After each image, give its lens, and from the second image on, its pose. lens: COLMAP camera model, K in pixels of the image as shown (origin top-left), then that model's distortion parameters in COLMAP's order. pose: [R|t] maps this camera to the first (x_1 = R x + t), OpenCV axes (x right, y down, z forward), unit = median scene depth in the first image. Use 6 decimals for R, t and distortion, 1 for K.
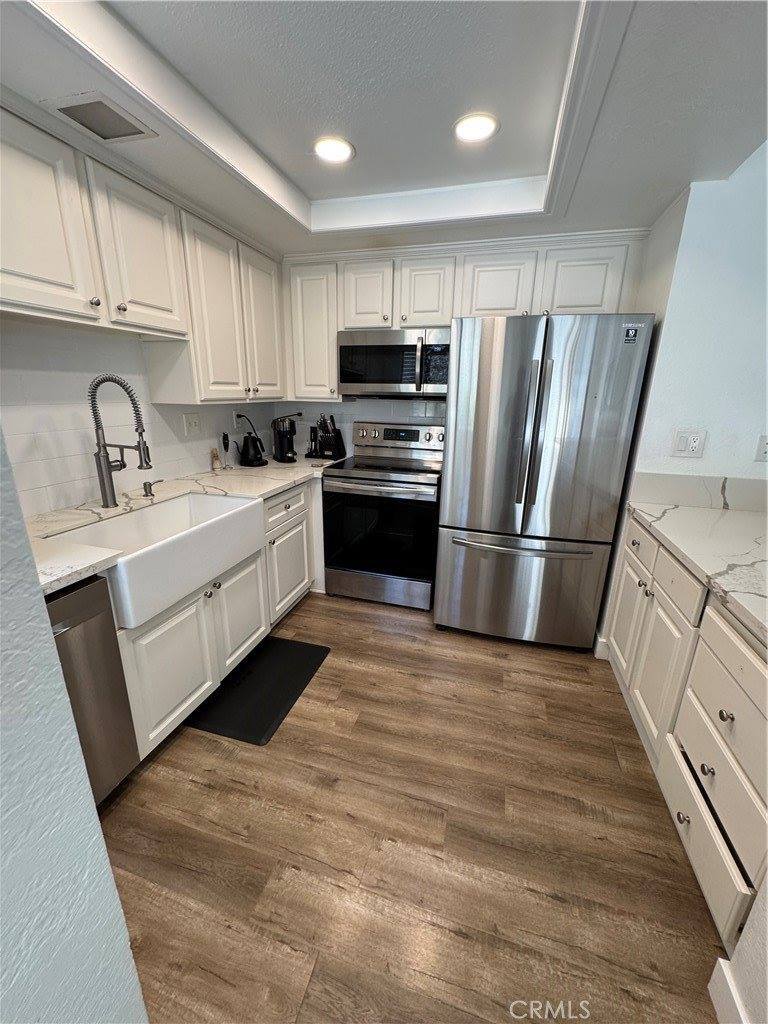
lens RADIAL K [[407.7, 0, 384.2], [0, 407.7, 511.1], [0, 0, 1]] dist [-0.003492, 0.000320]
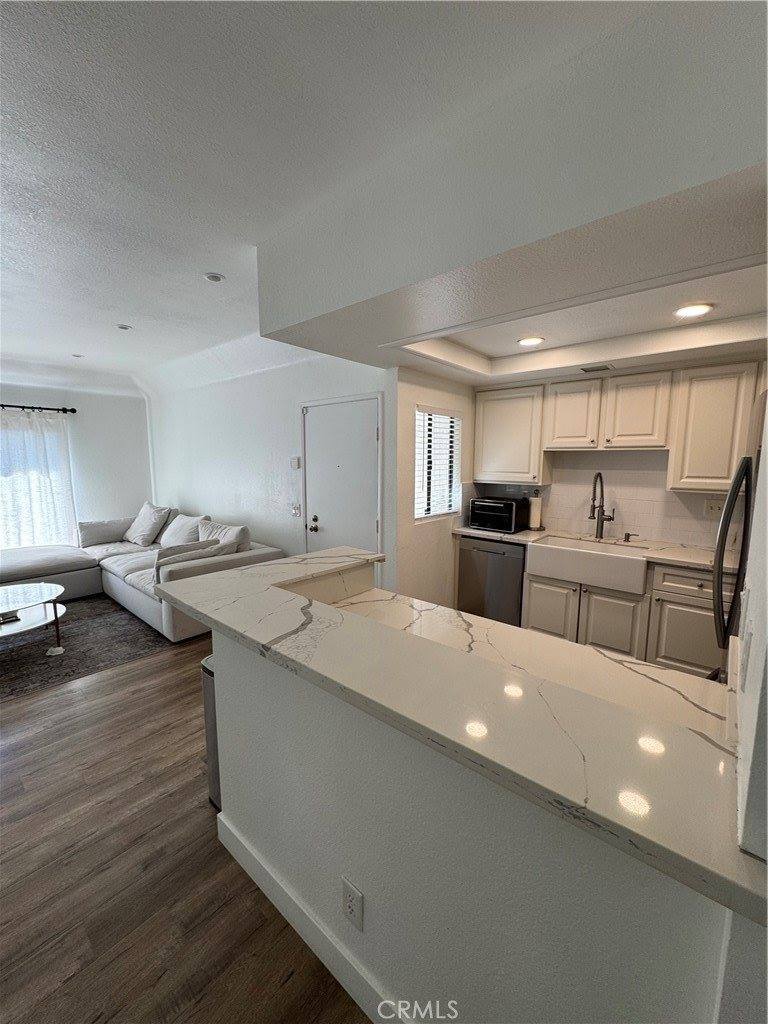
lens RADIAL K [[407.7, 0, 385.1], [0, 407.7, 512.0], [0, 0, 1]] dist [-0.003492, 0.000320]
pose [[-0.415940, 0.096461, -0.904261, 1.382741], [-0.270731, 0.936137, 0.224392, -0.268672], [0.868158, 0.338146, -0.363262, 0.745503]]
